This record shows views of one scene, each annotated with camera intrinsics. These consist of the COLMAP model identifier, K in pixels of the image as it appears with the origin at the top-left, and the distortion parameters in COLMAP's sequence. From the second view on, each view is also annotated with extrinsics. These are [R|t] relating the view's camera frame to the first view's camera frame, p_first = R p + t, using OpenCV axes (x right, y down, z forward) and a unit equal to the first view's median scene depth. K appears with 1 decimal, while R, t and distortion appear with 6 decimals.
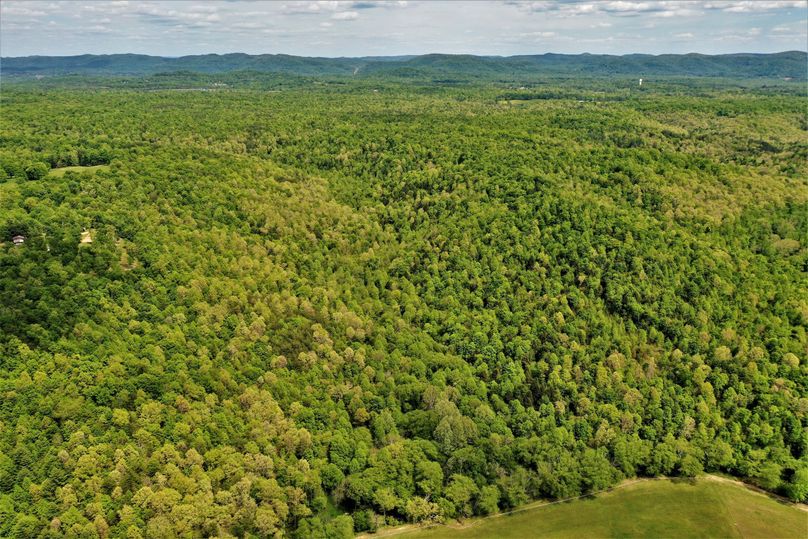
lens RADIAL K [[656.9, 0, 402.8], [0, 656.9, 270.3], [0, 0, 1]] dist [0.014965, -0.002098]
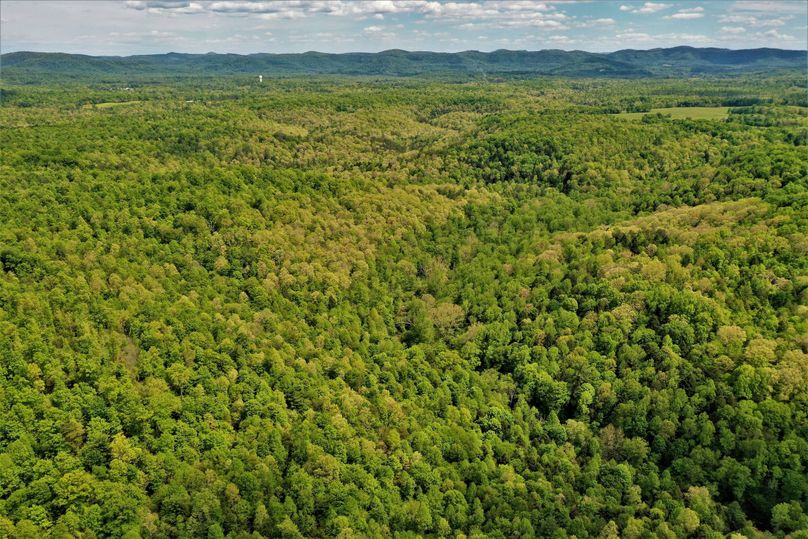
lens RADIAL K [[656.9, 0, 402.9], [0, 656.9, 268.5], [0, 0, 1]] dist [0.014965, -0.002098]
pose [[0.866208, -0.162220, 0.472619, 0.129150], [0.163713, 0.985764, 0.038301, -0.056577], [-0.472104, 0.044197, 0.880434, 0.234522]]
